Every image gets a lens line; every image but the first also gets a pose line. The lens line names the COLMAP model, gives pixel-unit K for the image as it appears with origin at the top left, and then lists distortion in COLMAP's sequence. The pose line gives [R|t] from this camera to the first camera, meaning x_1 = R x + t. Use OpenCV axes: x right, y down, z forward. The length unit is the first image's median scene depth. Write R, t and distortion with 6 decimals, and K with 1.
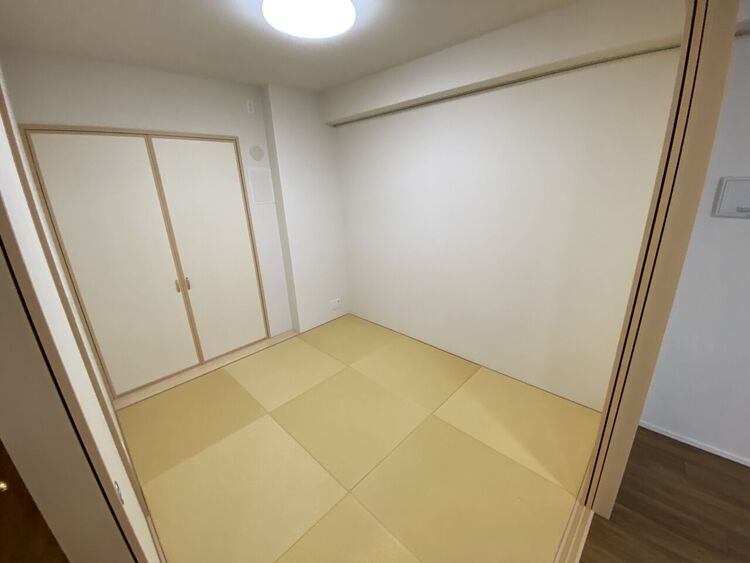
lens RADIAL K [[305.3, 0, 378.1], [0, 305.3, 282.5], [0, 0, 1]] dist [0.000818, -0.012639]
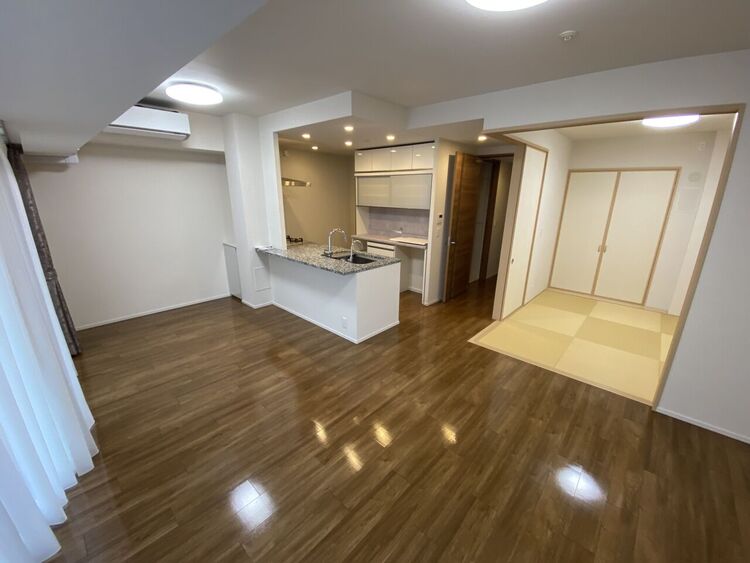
lens RADIAL K [[305.3, 0, 378.1], [0, 305.3, 282.5], [0, 0, 1]] dist [0.000818, -0.012639]
pose [[0.016234, 0.310666, -0.950381, 1.153592], [-0.331511, 0.898414, 0.288016, 0.111009], [0.943312, 0.310386, 0.117574, -0.436830]]
